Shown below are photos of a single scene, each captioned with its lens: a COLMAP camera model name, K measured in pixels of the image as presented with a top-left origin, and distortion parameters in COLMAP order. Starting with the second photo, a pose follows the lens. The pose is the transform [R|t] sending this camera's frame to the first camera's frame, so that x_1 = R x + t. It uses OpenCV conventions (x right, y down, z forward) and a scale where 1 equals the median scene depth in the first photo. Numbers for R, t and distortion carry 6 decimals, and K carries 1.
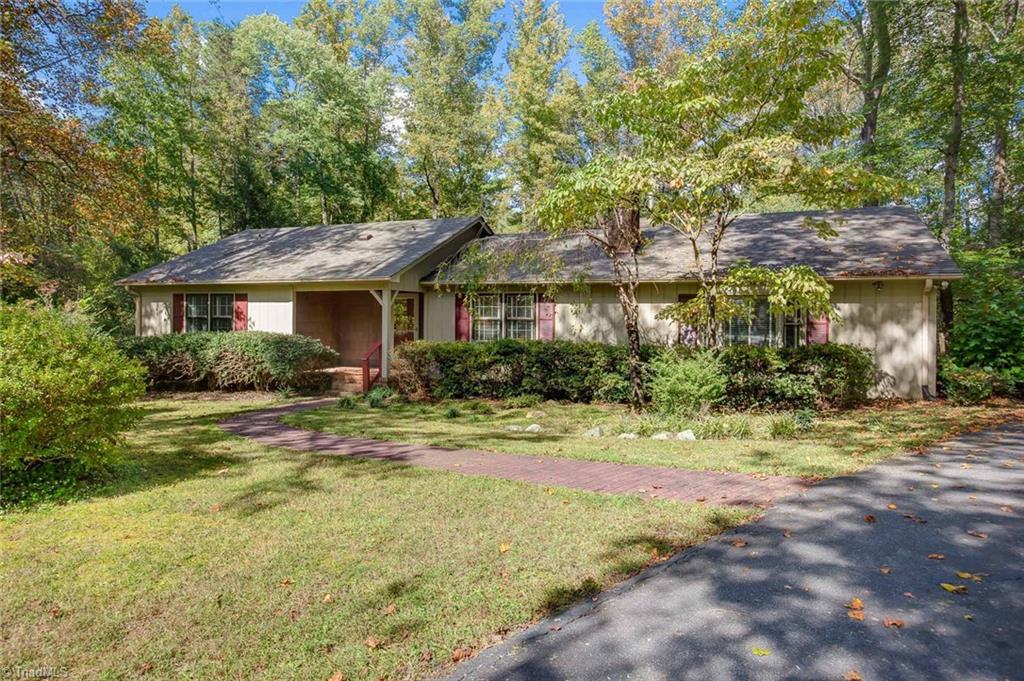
lens RADIAL K [[660.3, 0, 512.6], [0, 660.3, 318.4], [0, 0, 1]] dist [0.004210, 0.004120]
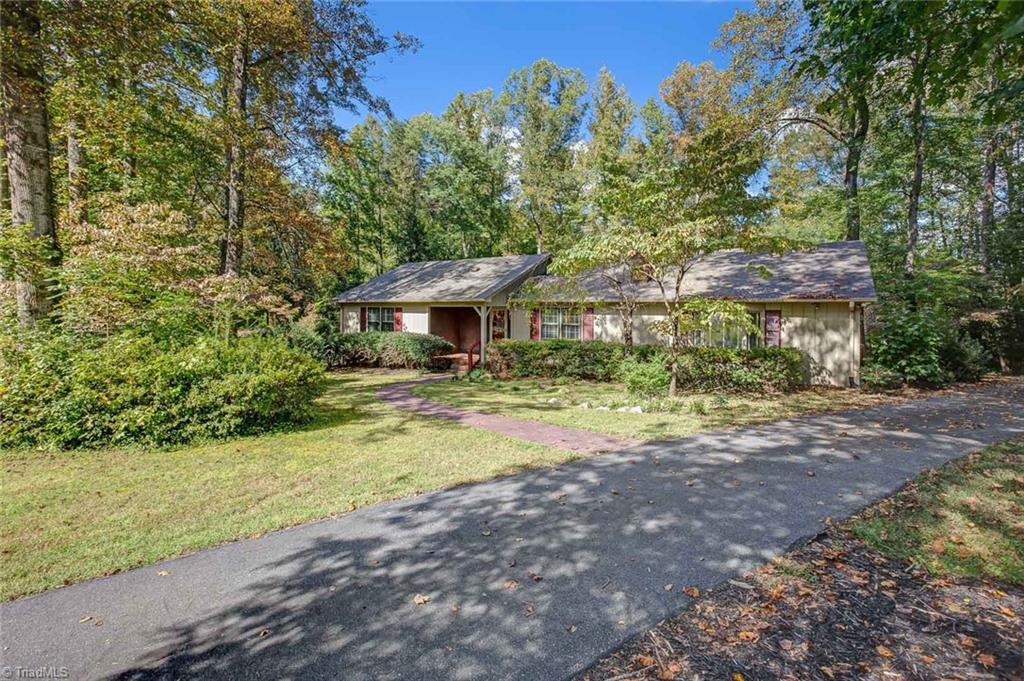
lens RADIAL K [[475.5, 0, 511.7], [0, 475.5, 325.3], [0, 0, 1]] dist [-0.011457, 0.000457]
pose [[0.981694, 0.004812, -0.190406, 0.082053], [0.000736, 0.999577, 0.029061, -0.028902], [0.190465, -0.028669, 0.981275, -0.089518]]
